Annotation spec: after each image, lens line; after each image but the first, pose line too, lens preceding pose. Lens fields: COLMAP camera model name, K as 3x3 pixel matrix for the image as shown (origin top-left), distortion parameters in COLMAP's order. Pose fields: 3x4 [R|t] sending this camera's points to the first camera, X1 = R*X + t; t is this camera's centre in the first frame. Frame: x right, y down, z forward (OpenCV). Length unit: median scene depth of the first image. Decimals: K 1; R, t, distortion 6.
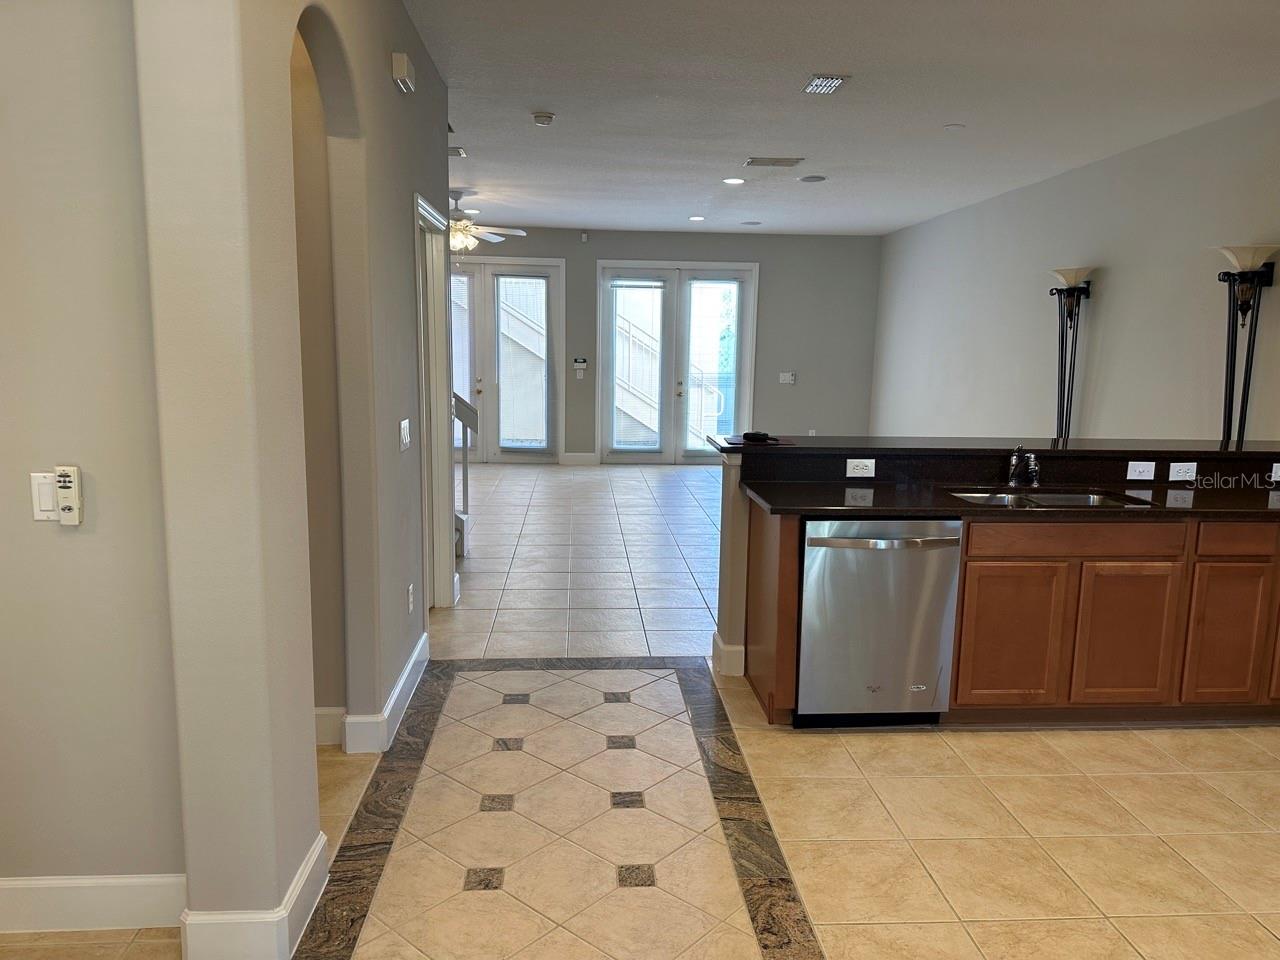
lens RADIAL K [[897.9, 0, 643.0], [0, 897.9, 483.0], [0, 0, 1]] dist [0.112379, -0.144507]
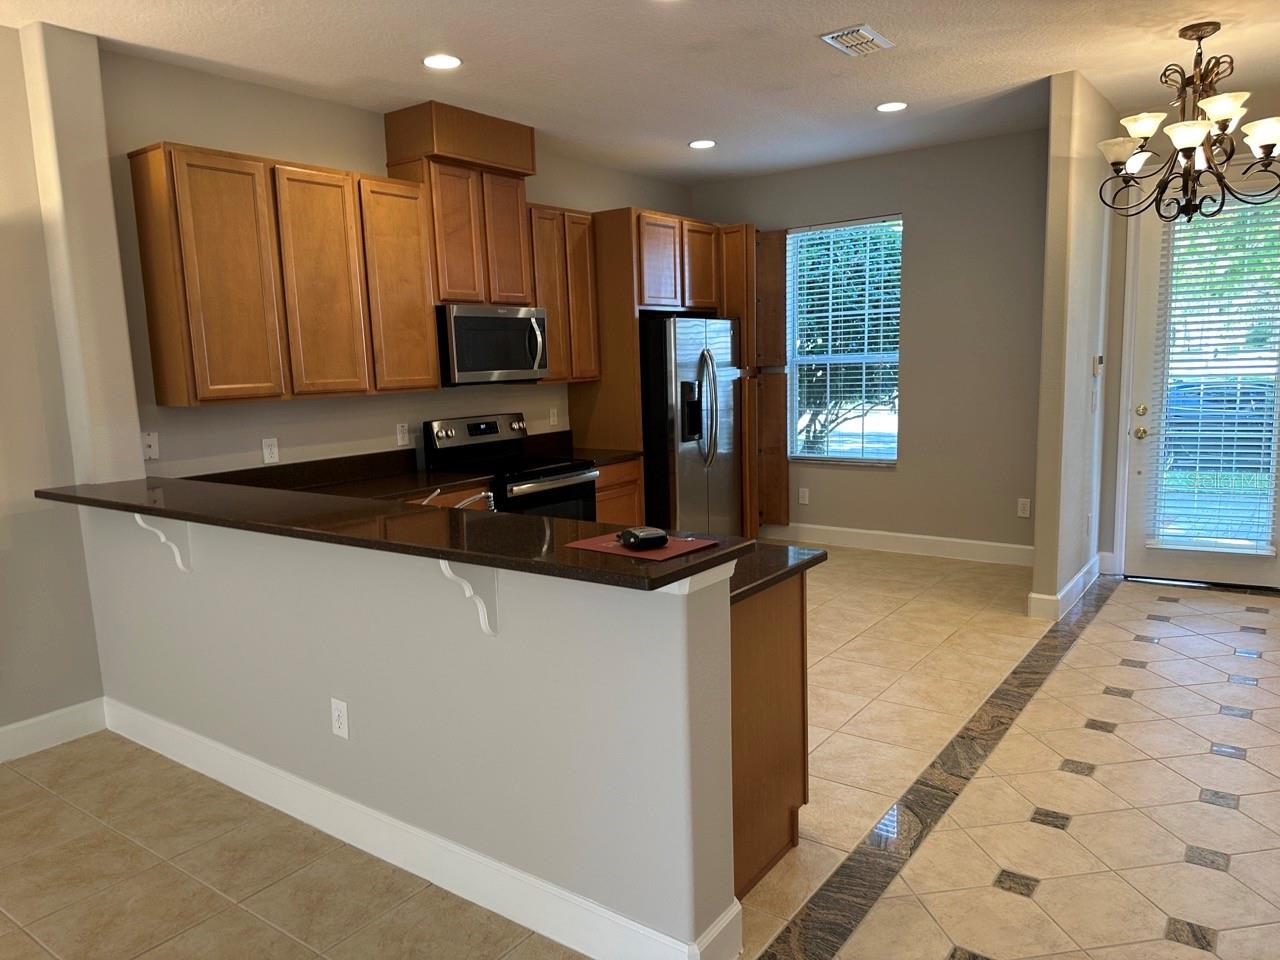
lens RADIAL K [[897.9, 0, 643.0], [0, 897.9, 483.0], [0, 0, 1]] dist [0.112379, -0.144507]
pose [[-0.764939, -0.081645, 0.638907, -0.201485], [0.116694, 0.957951, 0.262129, -0.214761], [-0.633443, 0.275069, -0.723247, 1.363325]]
